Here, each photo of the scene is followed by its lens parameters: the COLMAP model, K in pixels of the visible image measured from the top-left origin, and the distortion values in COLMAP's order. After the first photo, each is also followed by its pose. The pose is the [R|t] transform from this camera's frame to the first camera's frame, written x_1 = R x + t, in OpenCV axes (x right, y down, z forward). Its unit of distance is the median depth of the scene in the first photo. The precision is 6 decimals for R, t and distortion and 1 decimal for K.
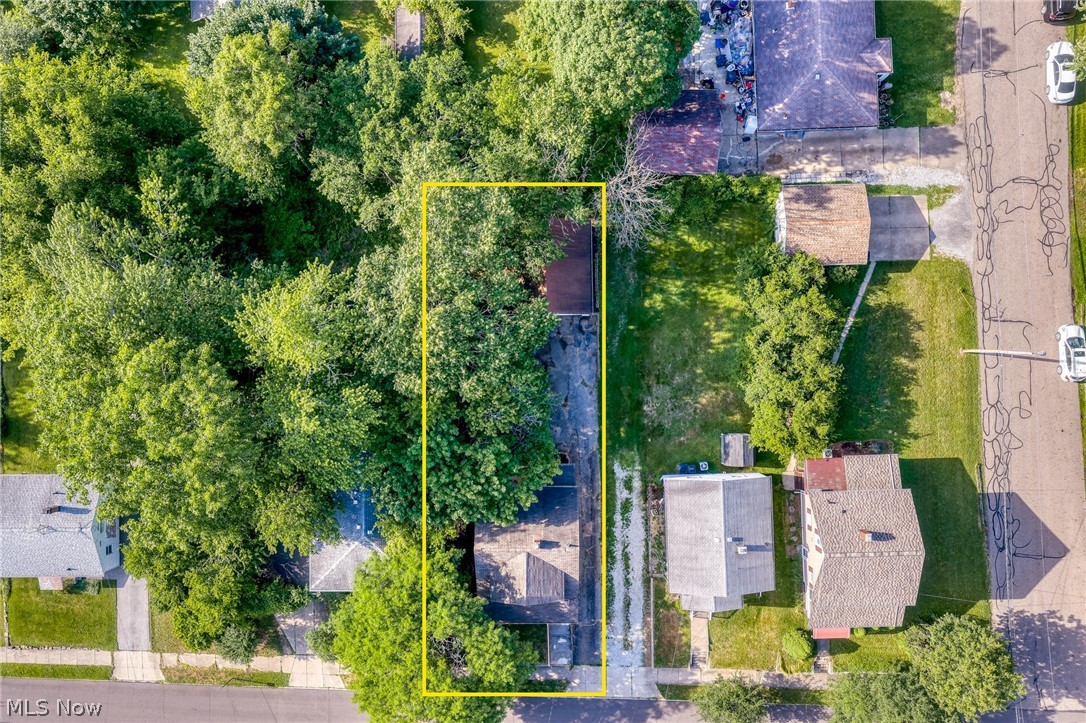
lens RADIAL K [[906.4, 0, 544.0], [0, 906.4, 361.3], [0, 0, 1]] dist [-0.005007, 0.021609]
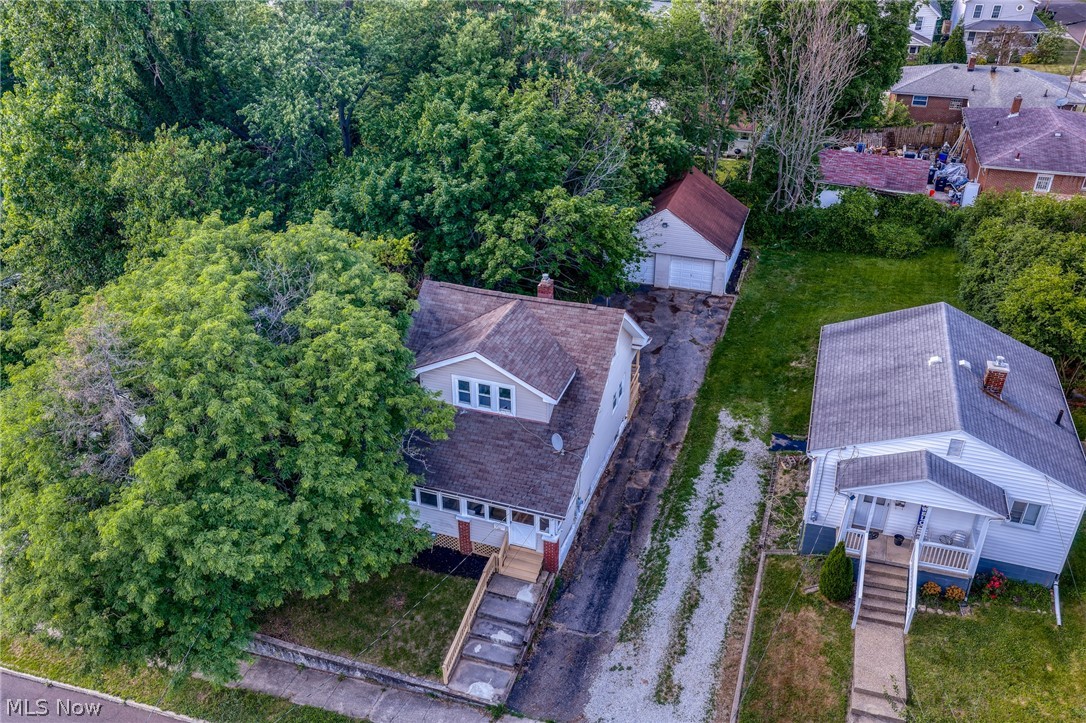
lens RADIAL K [[906.4, 0, 541.0], [0, 906.4, 371.7], [0, 0, 1]] dist [-0.005007, 0.021609]
pose [[0.940930, 0.184219, -0.284102, 0.124946], [-0.338303, 0.476295, -0.811600, 0.565633], [-0.014196, 0.859771, 0.510482, 0.712497]]
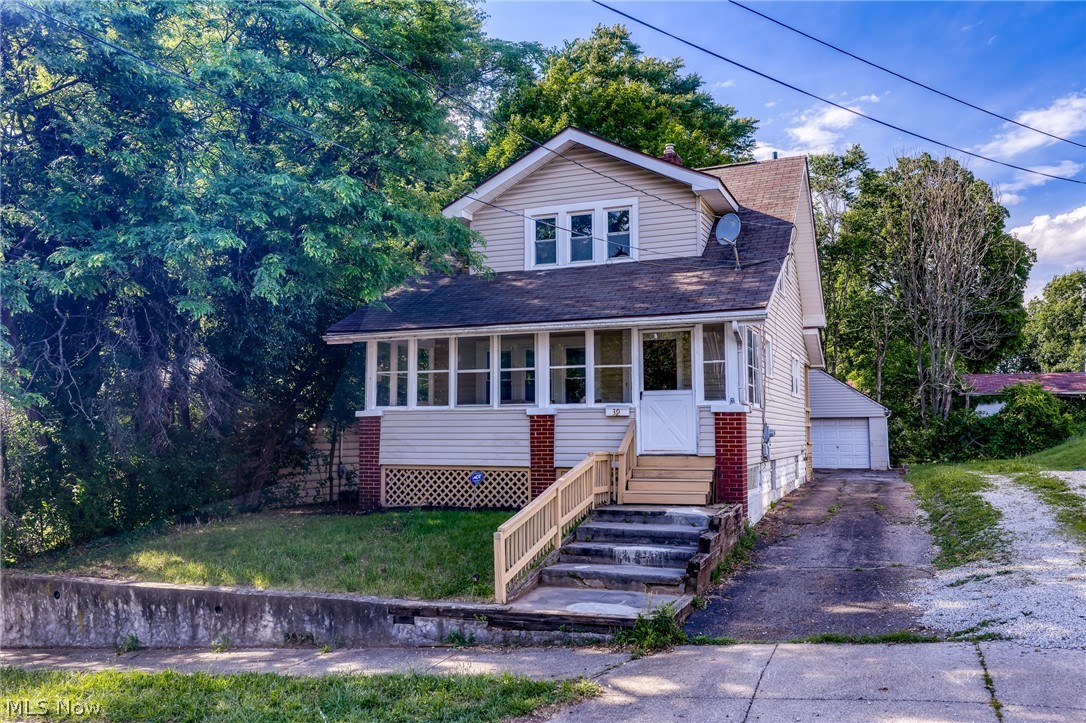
lens RADIAL K [[906.4, 0, 542.7], [0, 906.4, 368.0], [0, 0, 1]] dist [-0.005007, 0.021609]
pose [[0.926028, -0.017712, -0.377038, 0.063233], [-0.377333, -0.068772, -0.923521, 0.461747], [-0.009572, 0.997475, -0.070368, 0.988456]]
